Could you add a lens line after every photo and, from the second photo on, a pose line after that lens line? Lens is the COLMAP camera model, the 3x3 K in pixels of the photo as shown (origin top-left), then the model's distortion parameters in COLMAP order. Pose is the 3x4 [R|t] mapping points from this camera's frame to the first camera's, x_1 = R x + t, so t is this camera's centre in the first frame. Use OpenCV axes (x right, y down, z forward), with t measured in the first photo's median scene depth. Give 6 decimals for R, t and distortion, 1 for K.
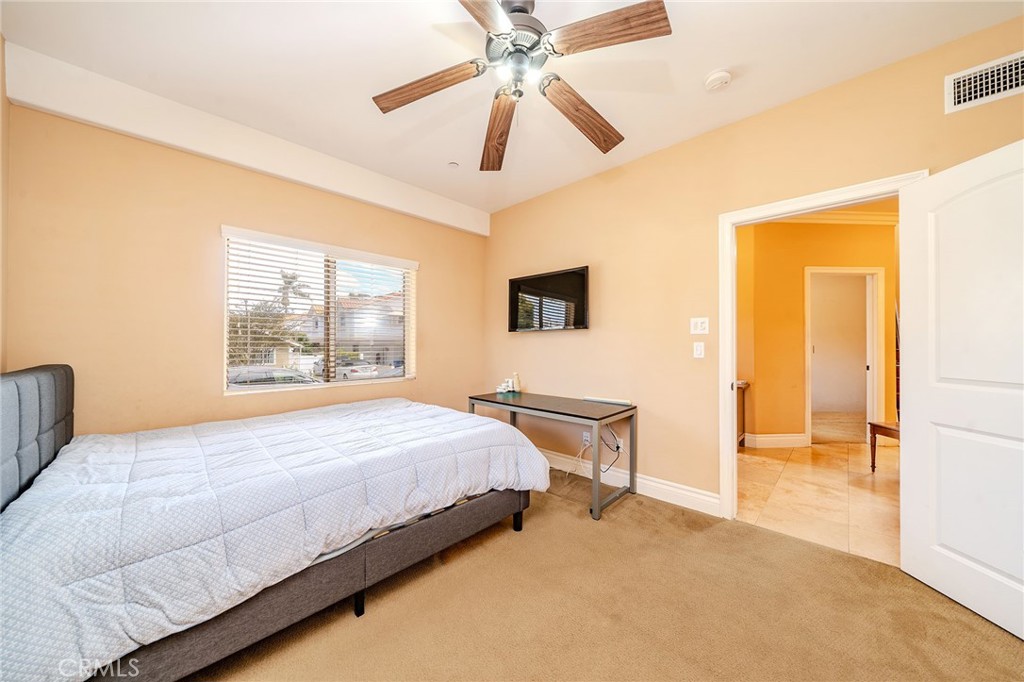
lens RADIAL K [[350.9, 0, 510.3], [0, 350.9, 341.4], [0, 0, 1]] dist [-0.001501, -0.000083]
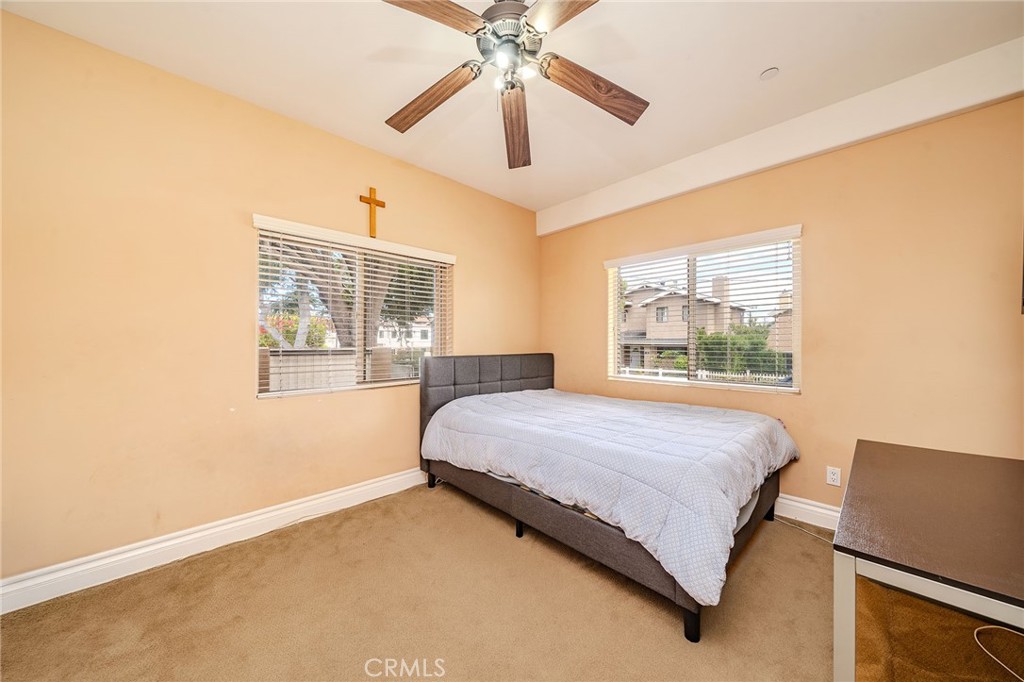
lens RADIAL K [[354.1, 0, 514.2], [0, 354.1, 339.4], [0, 0, 1]] dist [-0.001538, -0.000051]
pose [[-0.040523, -0.007271, -0.999152, 0.862486], [0.005407, 0.999957, -0.007496, 0.003044], [0.999164, -0.005706, -0.040482, 0.909067]]
